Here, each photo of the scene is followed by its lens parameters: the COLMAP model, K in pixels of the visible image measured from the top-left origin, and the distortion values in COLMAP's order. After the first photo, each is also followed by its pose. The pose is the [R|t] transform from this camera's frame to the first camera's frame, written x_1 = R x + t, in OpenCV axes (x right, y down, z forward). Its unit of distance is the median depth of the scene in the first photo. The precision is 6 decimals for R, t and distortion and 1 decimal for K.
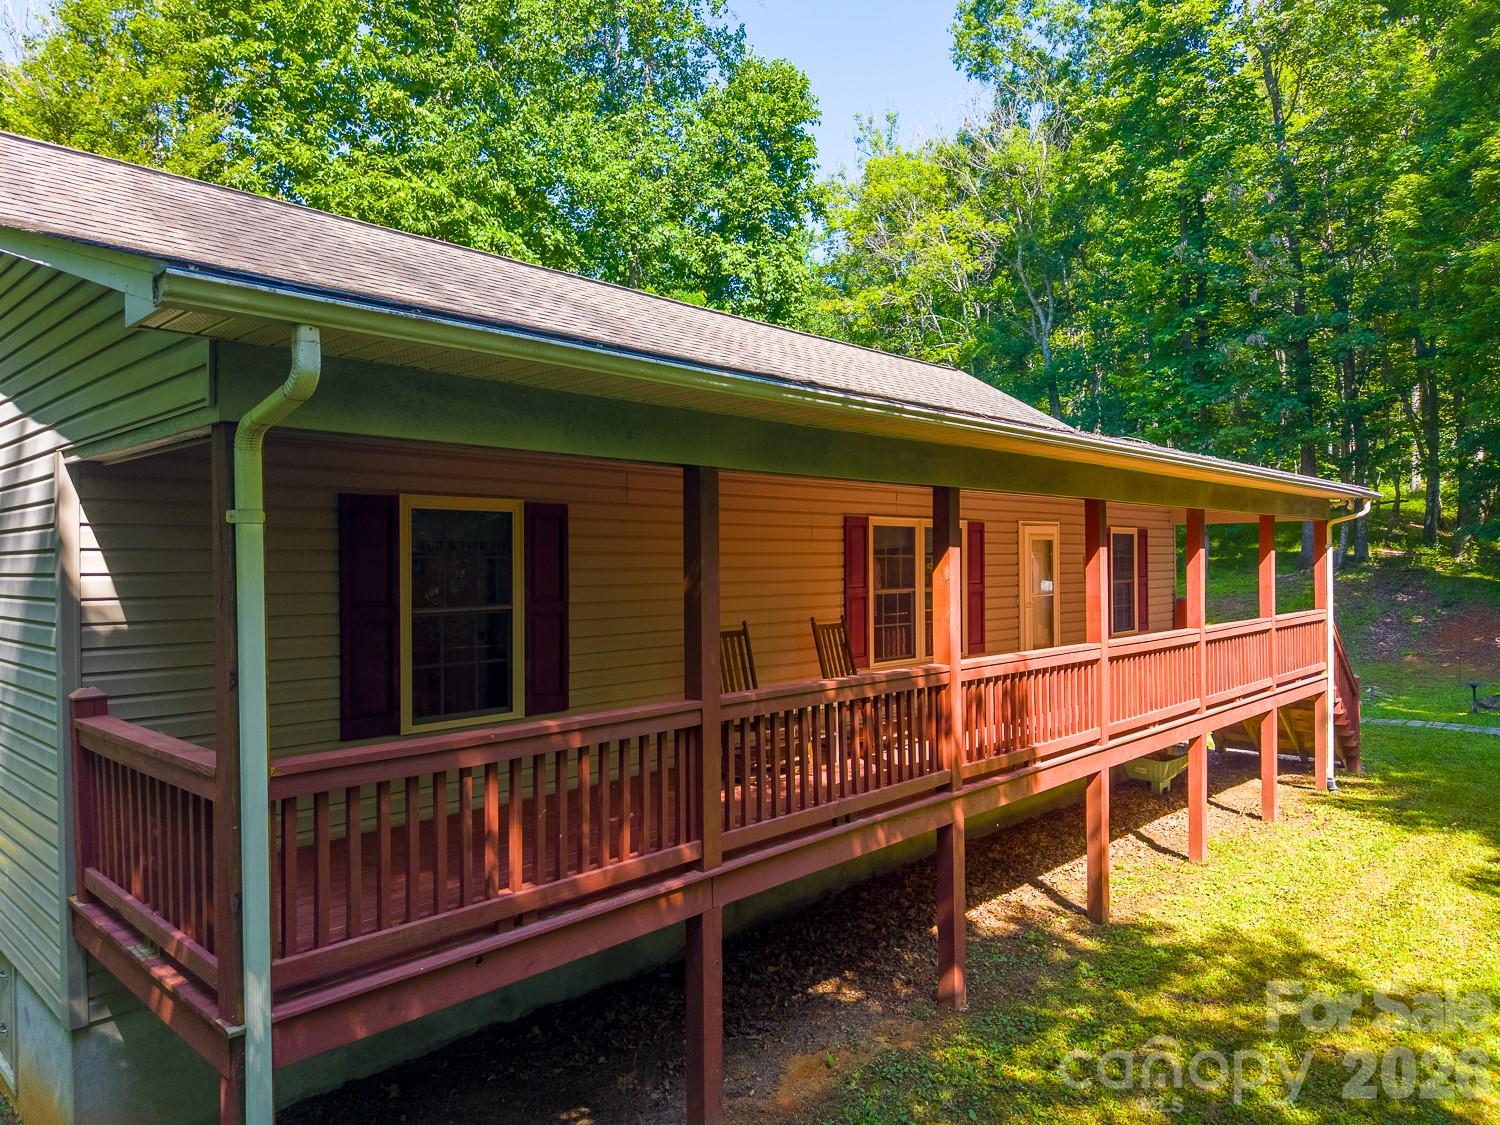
lens RADIAL K [[1005.3, 0, 749.2], [0, 1005.3, 563.8], [0, 0, 1]] dist [0.036876, -0.036477]
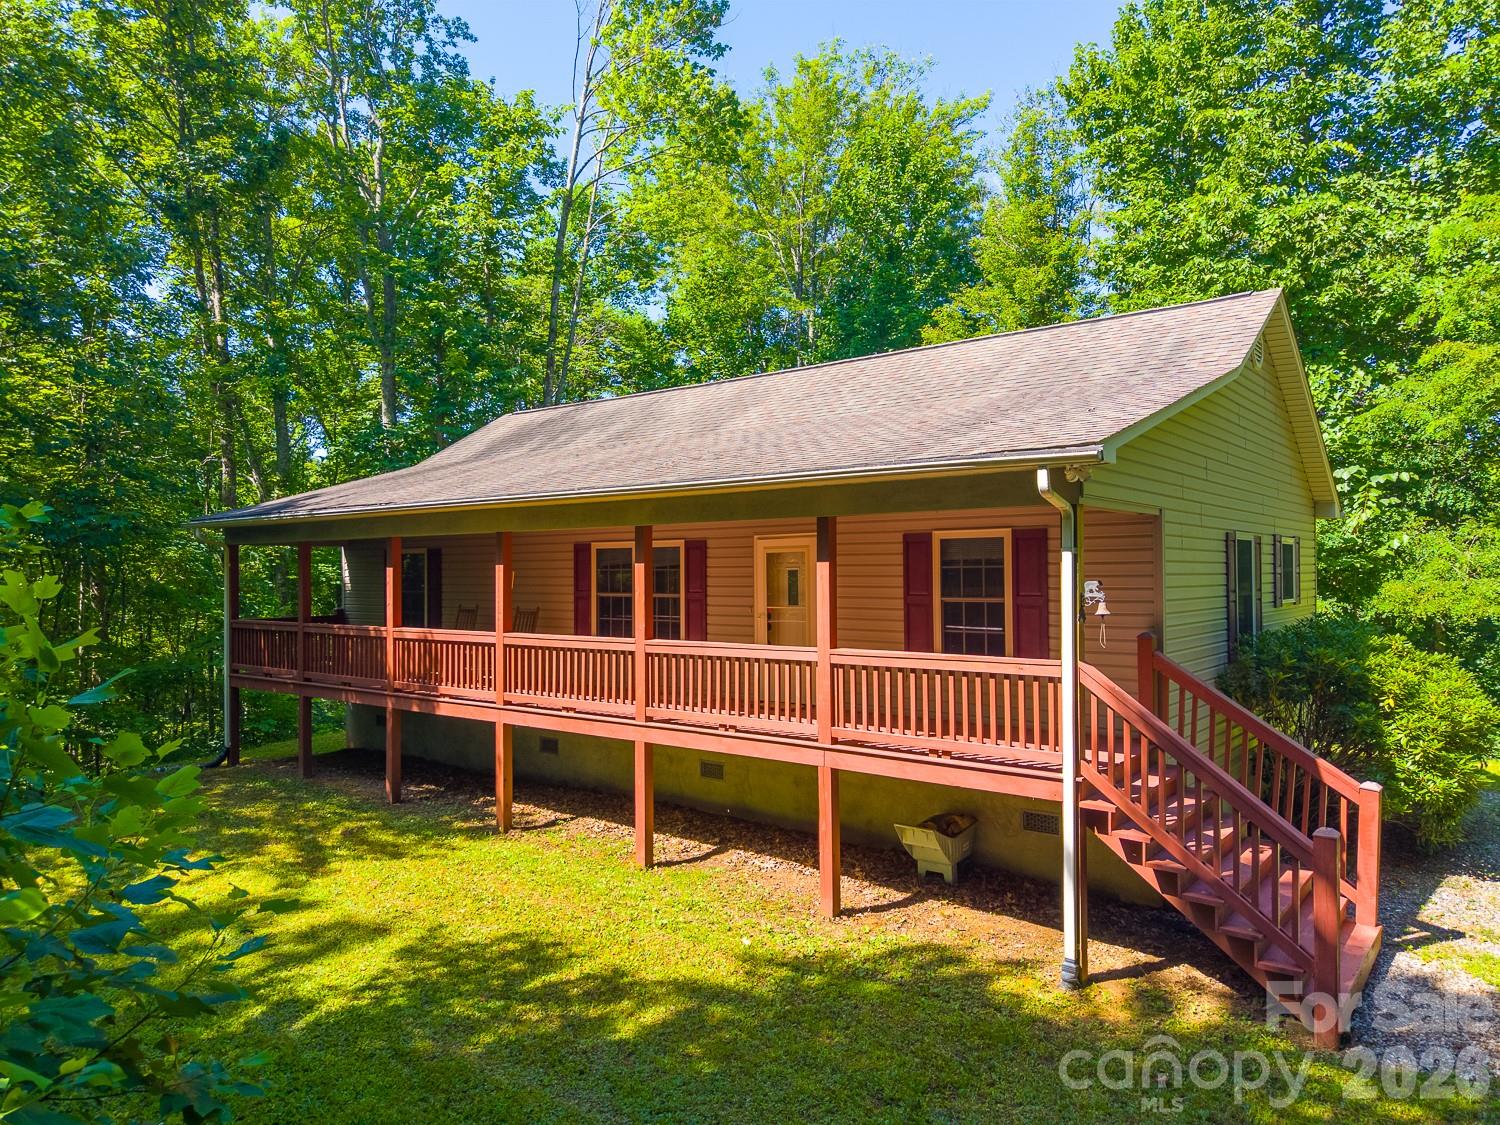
lens RADIAL K [[1005.3, 0, 745.1], [0, 1005.3, 565.4], [0, 0, 1]] dist [0.036876, -0.036477]
pose [[0.084480, 0.001593, -0.996424, 1.506294], [0.002881, 0.999994, 0.001843, -0.015409], [0.996421, -0.003026, 0.084475, 1.033614]]
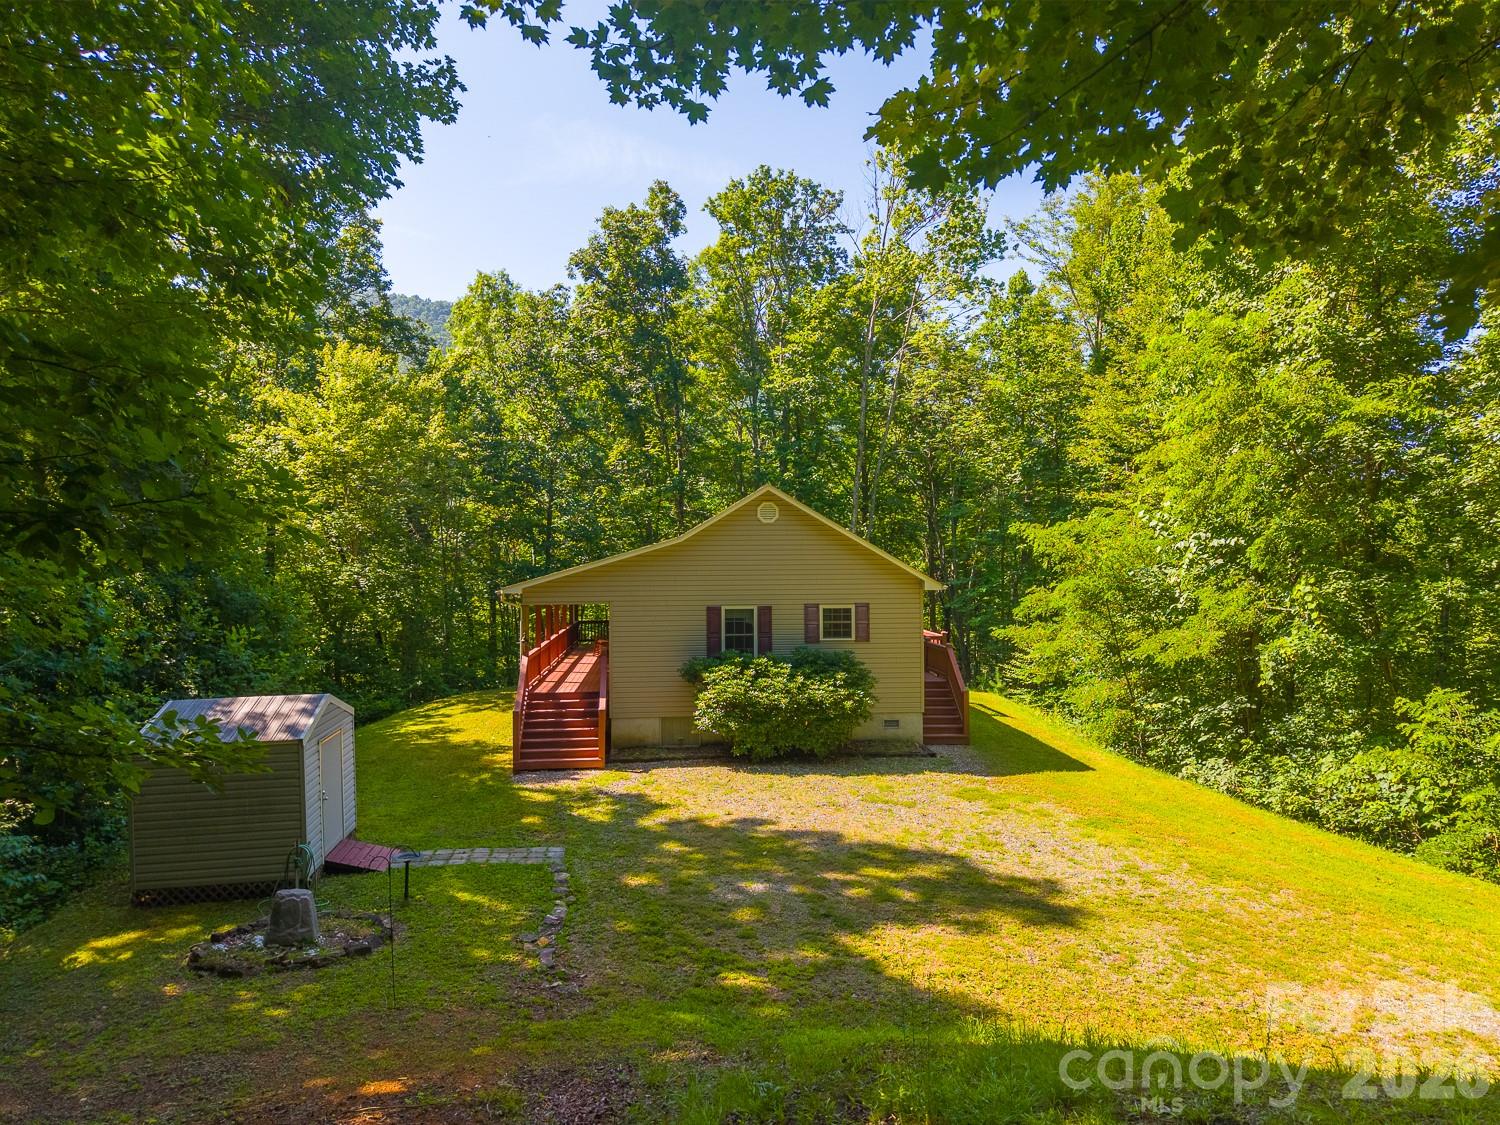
lens RADIAL K [[1005.3, 0, 745.4], [0, 1005.3, 560.2], [0, 0, 1]] dist [0.036876, -0.036477]
pose [[-0.664860, 0.015256, -0.746813, 2.180592], [0.011161, 0.999883, 0.010490, -0.181873], [0.746885, -0.001361, -0.664952, 3.302561]]
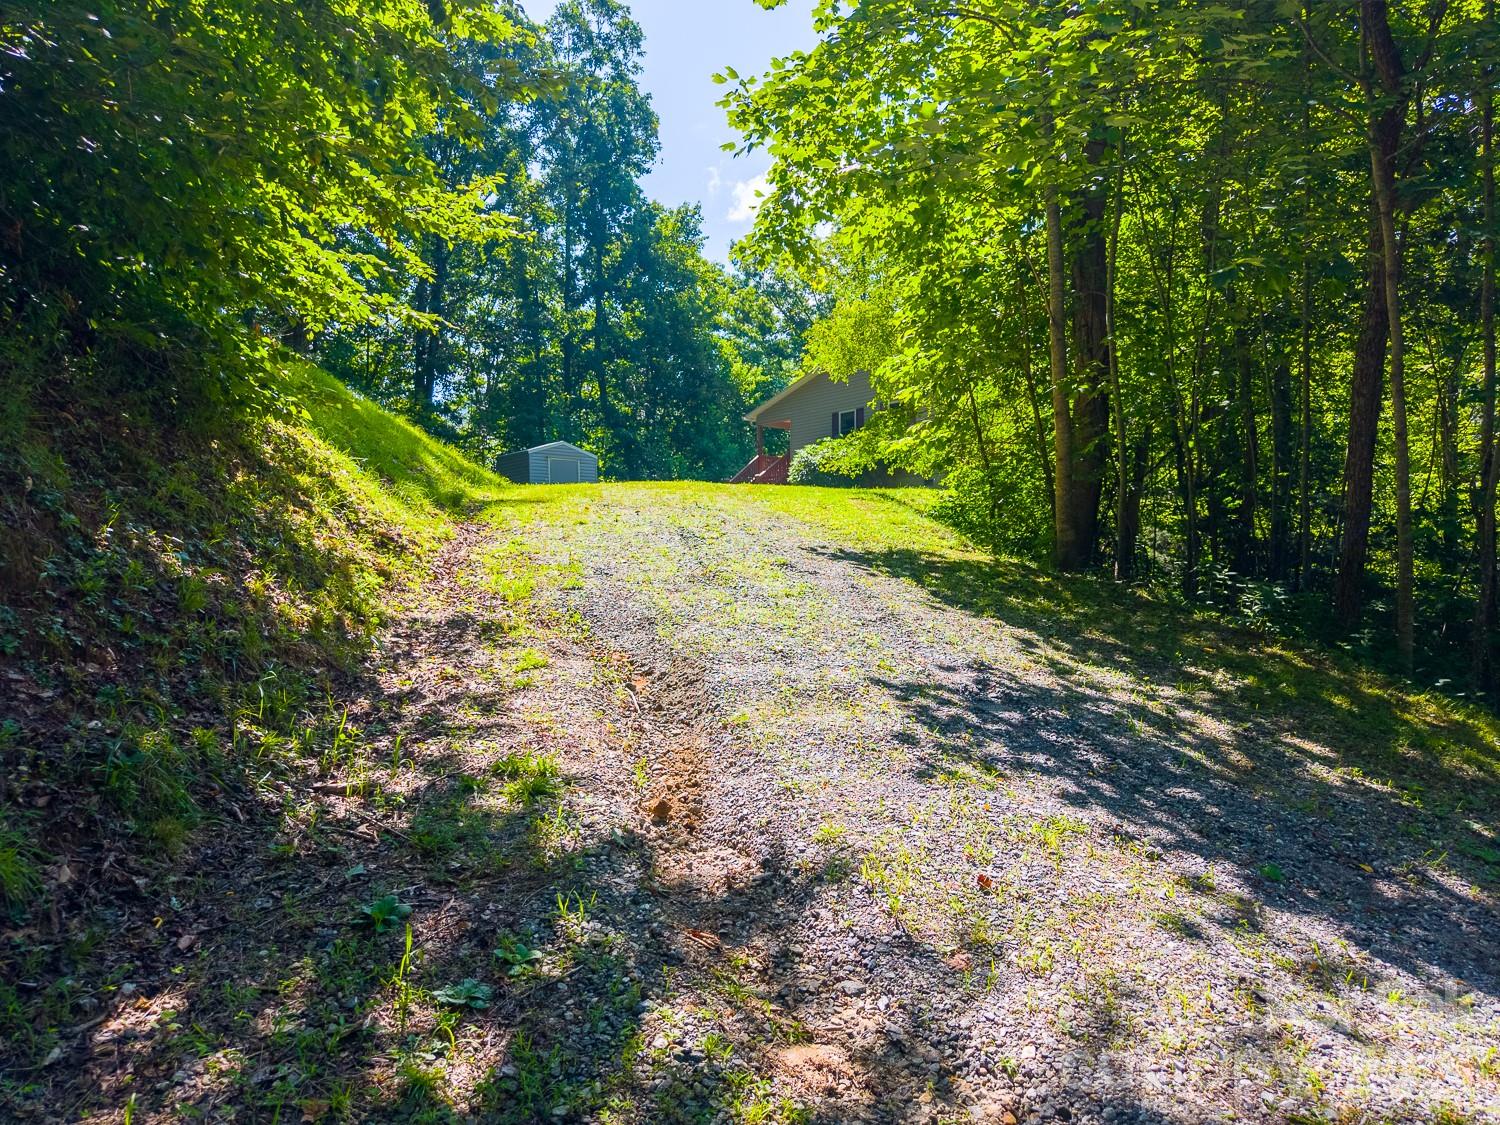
lens RADIAL K [[1005.3, 0, 735.2], [0, 1005.3, 565.3], [0, 0, 1]] dist [0.036876, -0.036477]
pose [[-0.991227, 0.013913, 0.131433, 0.335942], [0.012956, 0.999883, -0.008134, 0.530413], [-0.131531, -0.006359, -0.991292, 5.310969]]
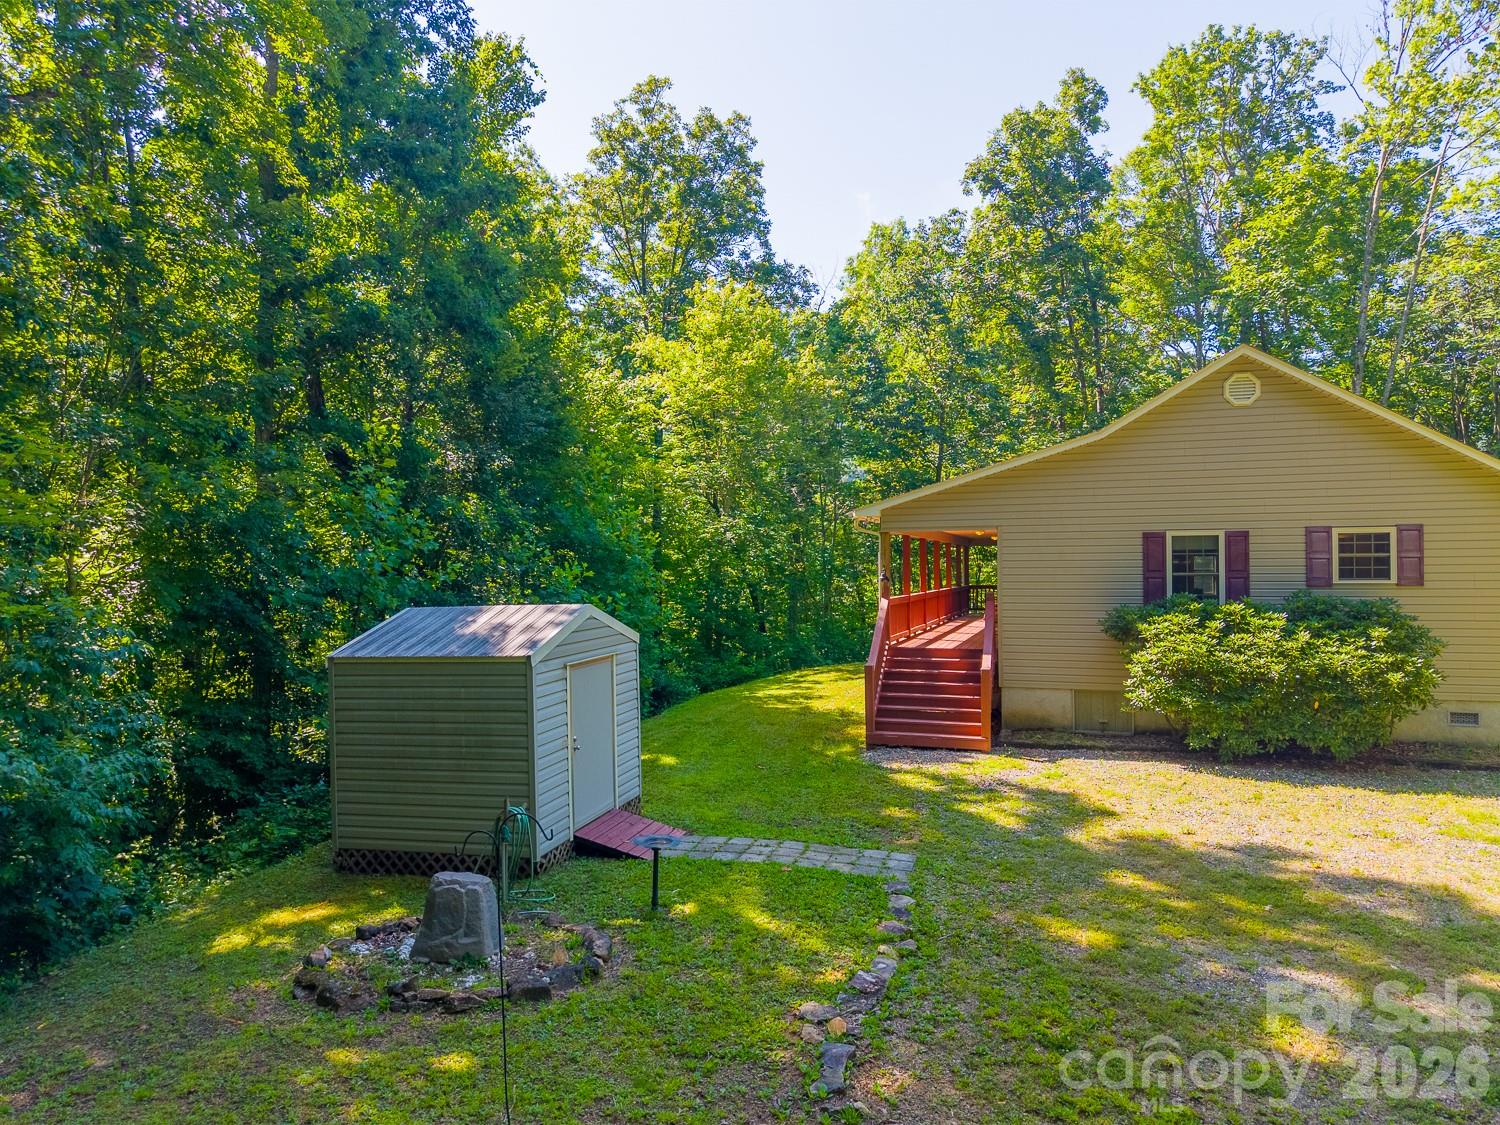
lens RADIAL K [[1005.3, 0, 746.0], [0, 1005.3, 561.2], [0, 0, 1]] dist [0.036876, -0.036477]
pose [[-0.903977, 0.013401, -0.427372, 1.758996], [0.015174, 0.999885, -0.000741, -0.008587], [0.427313, -0.007155, -0.904076, 2.866148]]
